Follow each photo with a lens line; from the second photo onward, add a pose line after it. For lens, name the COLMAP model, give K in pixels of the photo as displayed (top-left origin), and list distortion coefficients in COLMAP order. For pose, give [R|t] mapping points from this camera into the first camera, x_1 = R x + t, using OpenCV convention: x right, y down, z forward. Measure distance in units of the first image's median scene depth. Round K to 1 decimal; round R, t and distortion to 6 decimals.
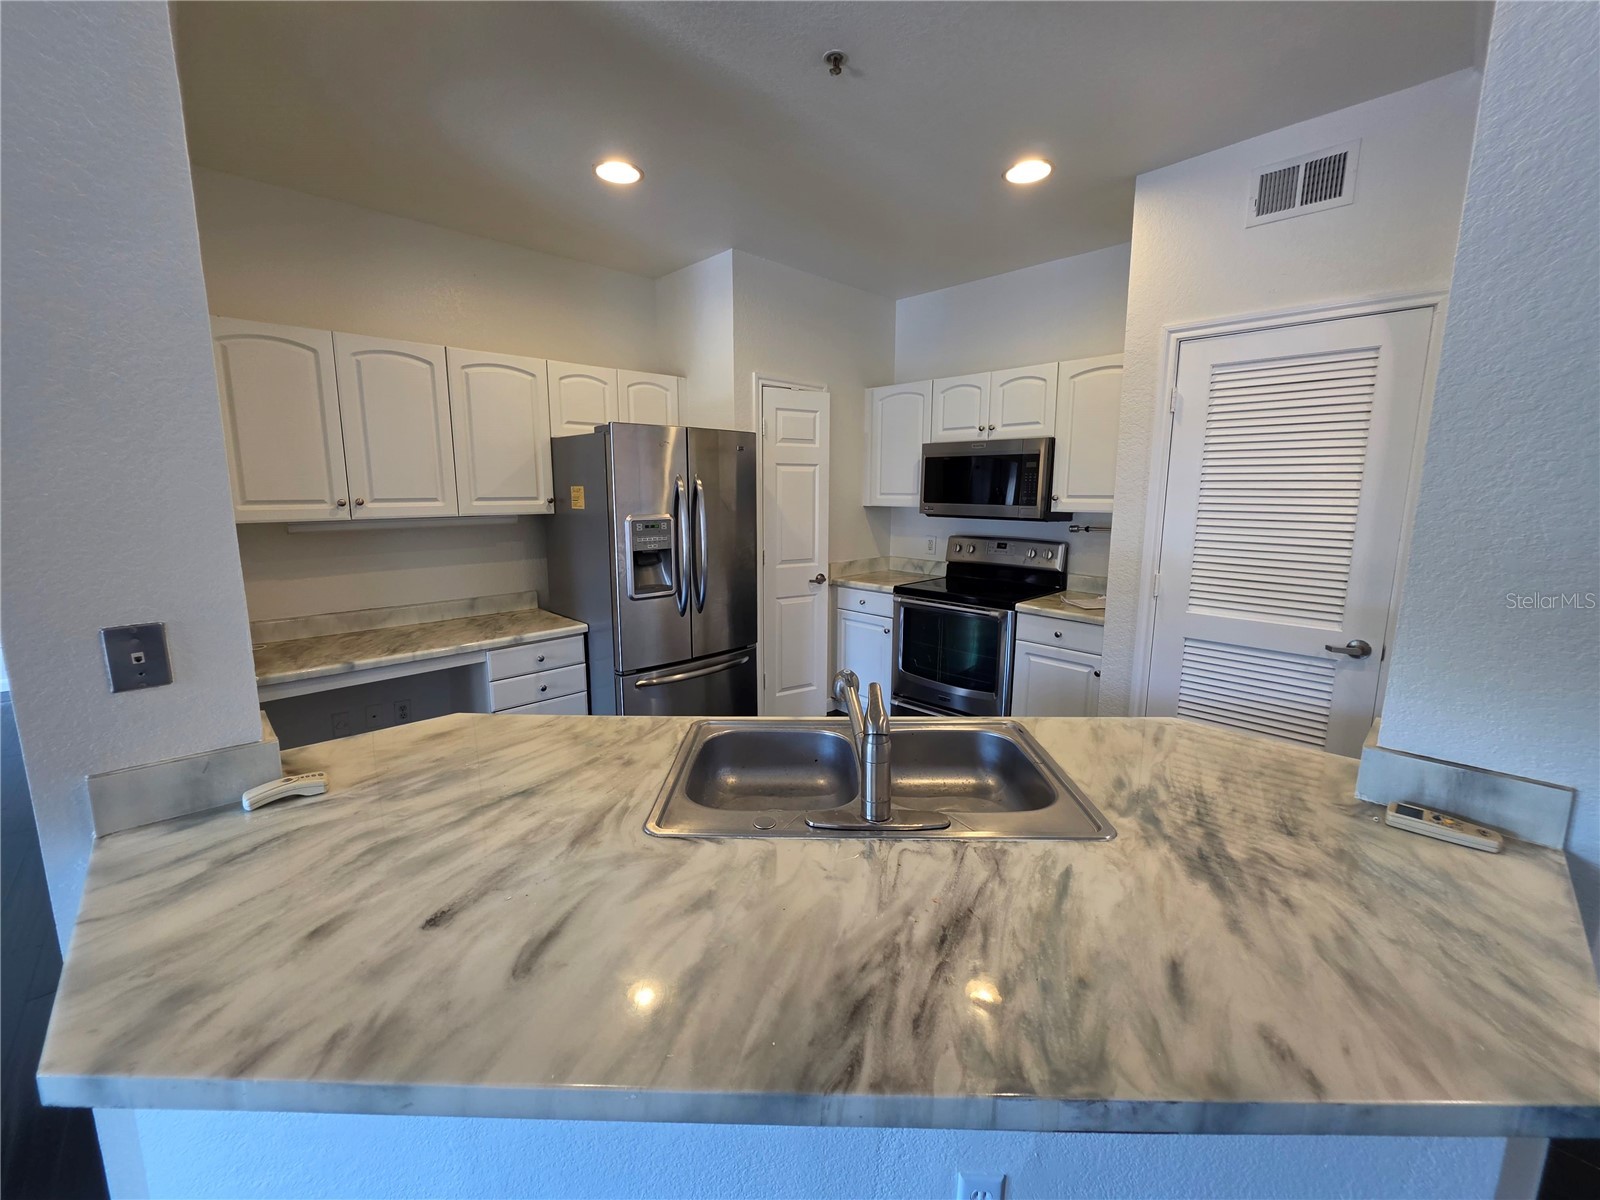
lens RADIAL K [[642.6, 0, 795.3], [0, 642.6, 579.7], [0, 0, 1]] dist [0.002273, 0.000240]
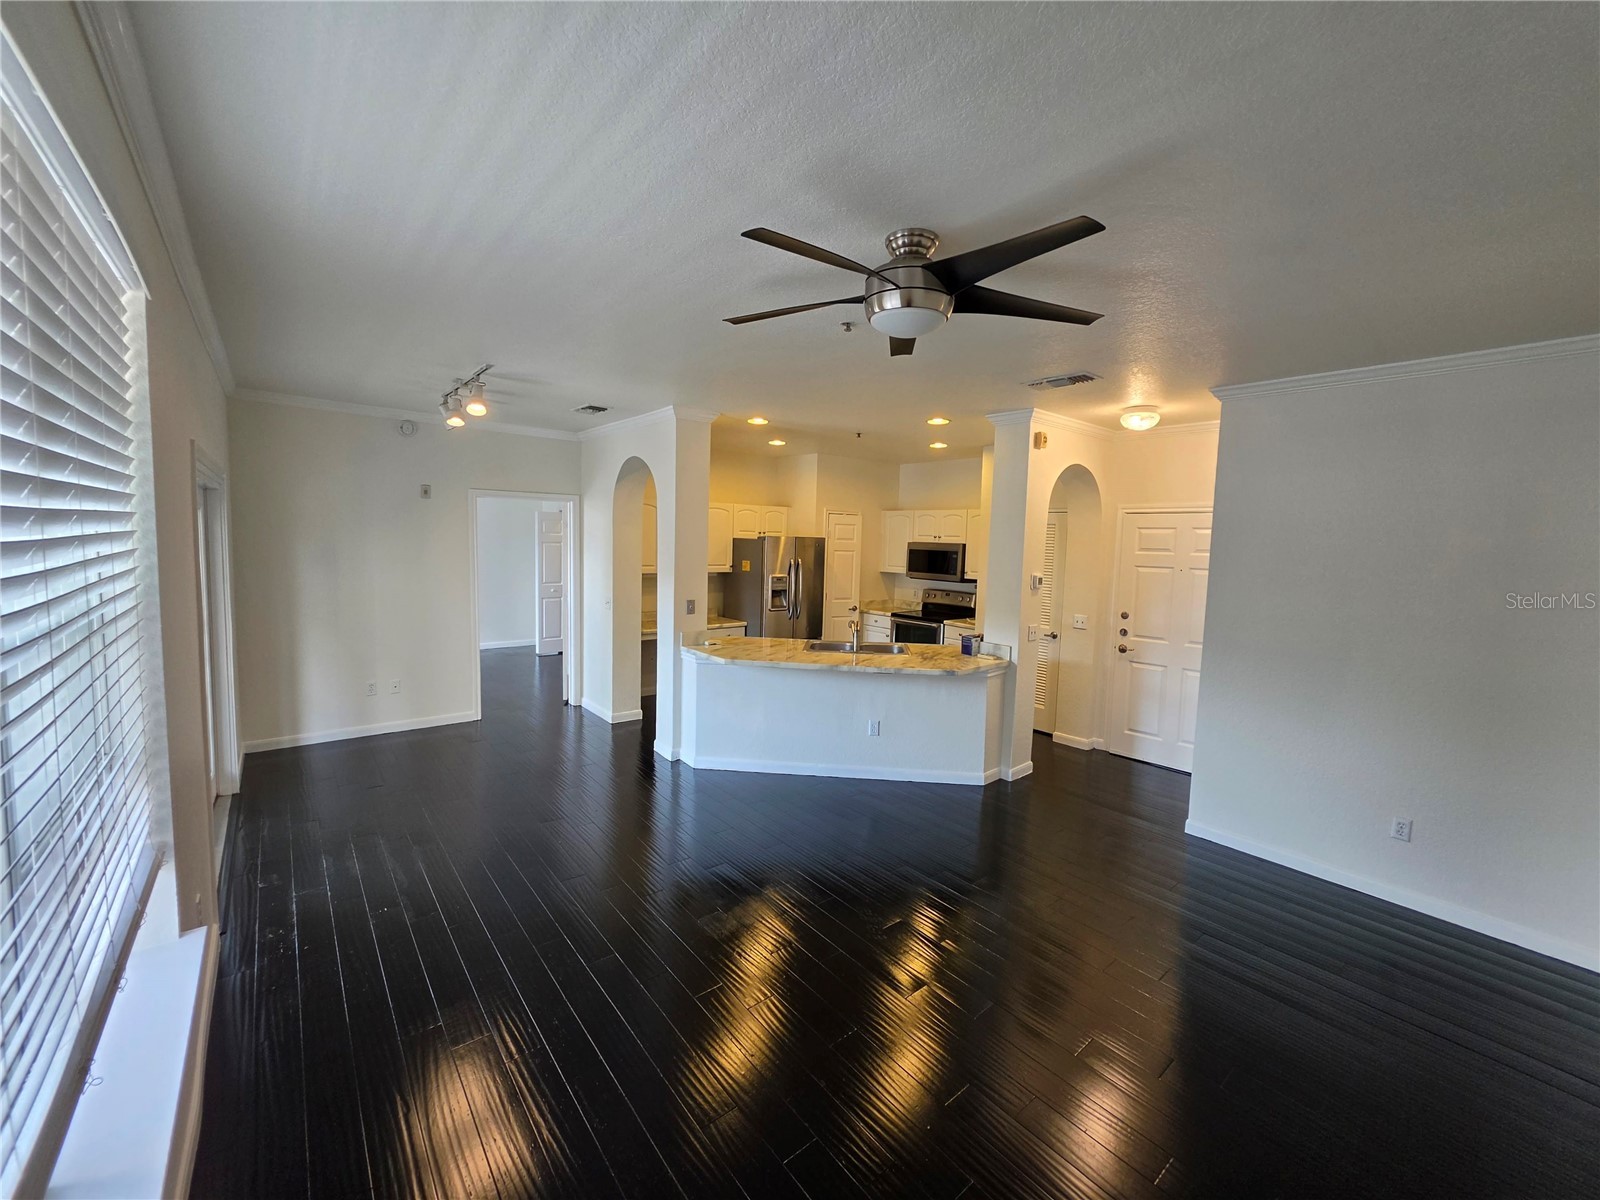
lens RADIAL K [[642.6, 0, 794.2], [0, 642.6, 593.1], [0, 0, 1]] dist [0.002273, 0.000240]
pose [[0.995833, 0.033931, -0.084654, 0.023041], [-0.038977, 0.997516, -0.058682, 0.088243], [0.082452, 0.061737, 0.994681, -1.150422]]
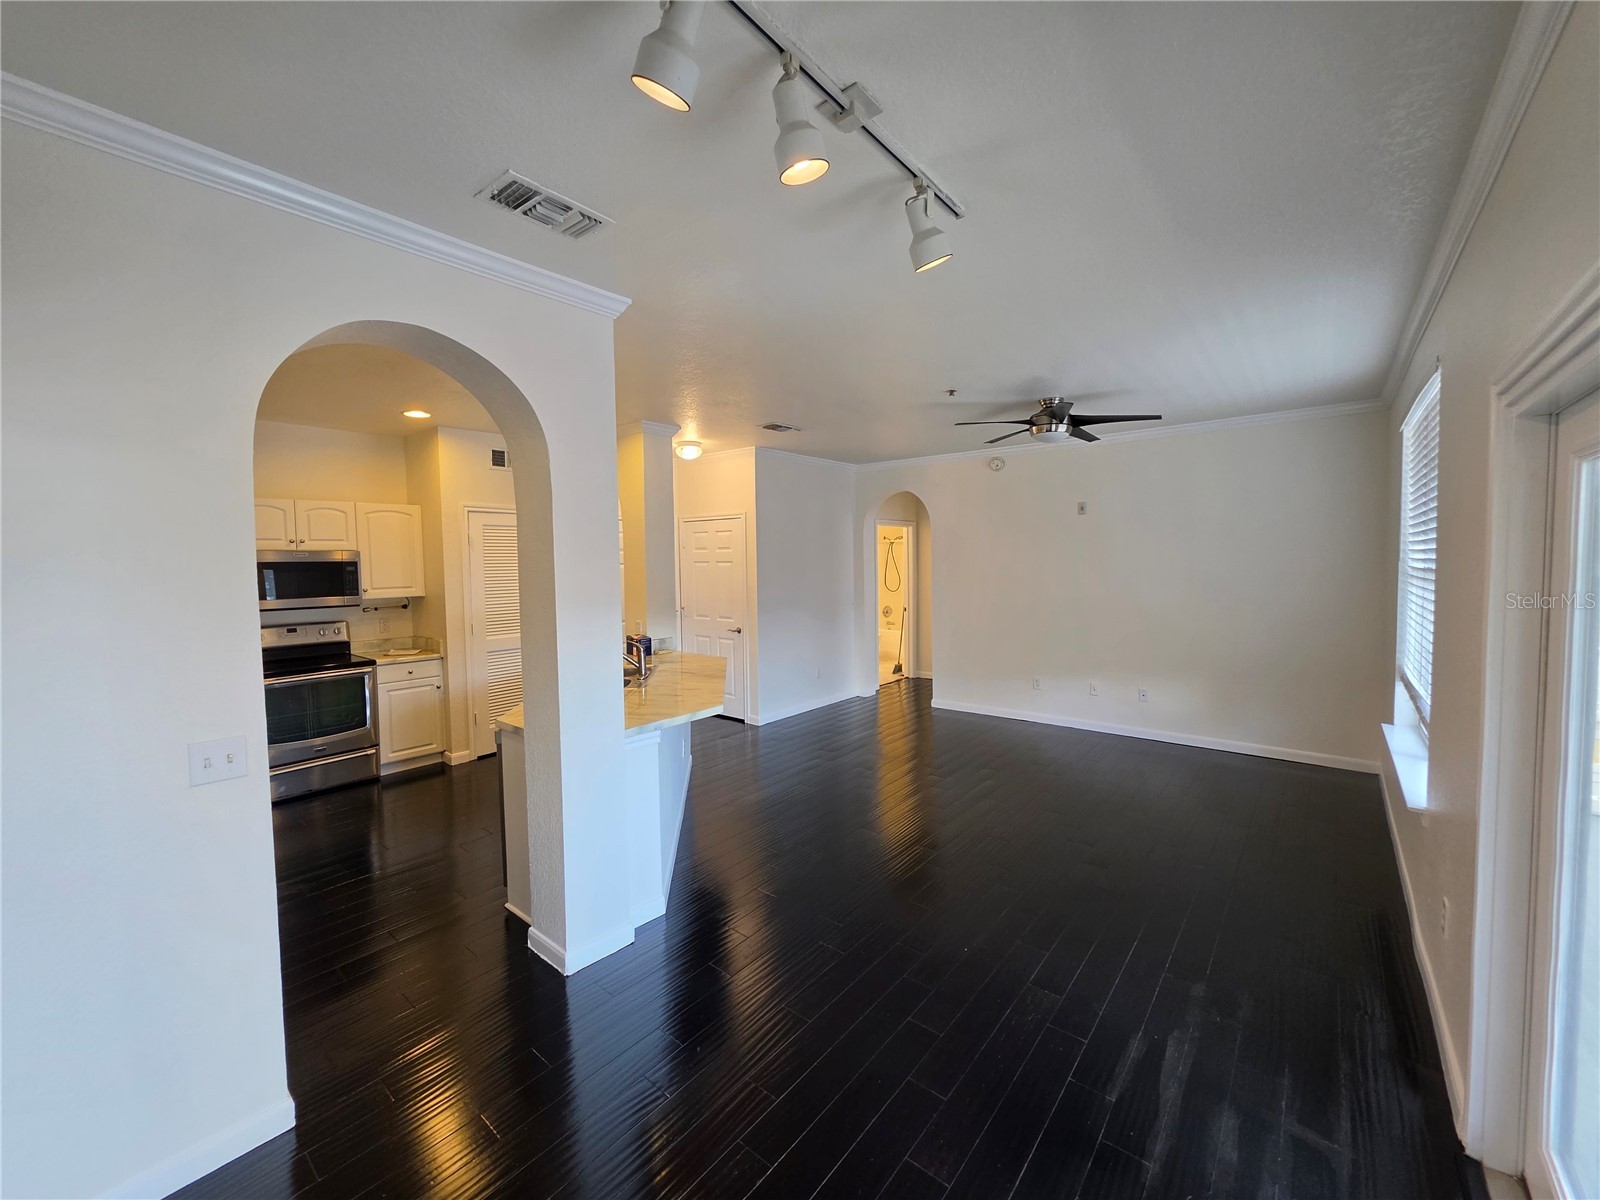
lens RADIAL K [[642.6, 0, 800.7], [0, 642.6, 597.2], [0, 0, 1]] dist [0.002273, 0.000240]
pose [[-0.089789, -0.050514, 0.994679, -1.189514], [0.157786, 0.985379, 0.064285, -0.046308], [-0.983383, 0.162719, -0.080505, 0.114651]]
